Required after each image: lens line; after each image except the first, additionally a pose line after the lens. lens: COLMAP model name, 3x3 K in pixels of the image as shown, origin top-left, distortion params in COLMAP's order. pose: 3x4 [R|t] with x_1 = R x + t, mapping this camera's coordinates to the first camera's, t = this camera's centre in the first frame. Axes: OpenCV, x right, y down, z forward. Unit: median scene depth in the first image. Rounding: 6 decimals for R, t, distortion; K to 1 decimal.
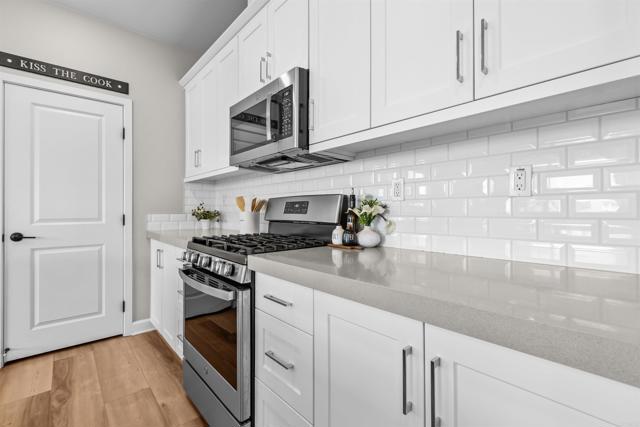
lens RADIAL K [[288.3, 0, 318.3], [0, 288.3, 207.8], [0, 0, 1]] dist [0.004975, -0.000164]
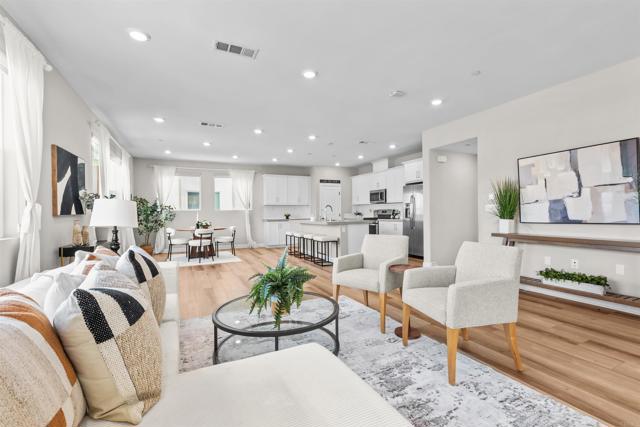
lens RADIAL K [[288.3, 0, 318.4], [0, 288.3, 212.6], [0, 0, 1]] dist [0.004975, -0.000164]
pose [[0.958554, -0.006152, -0.284843, 0.285342], [0.007828, 0.999958, 0.004745, -0.022191], [0.284802, -0.006778, 0.958562, -4.662352]]
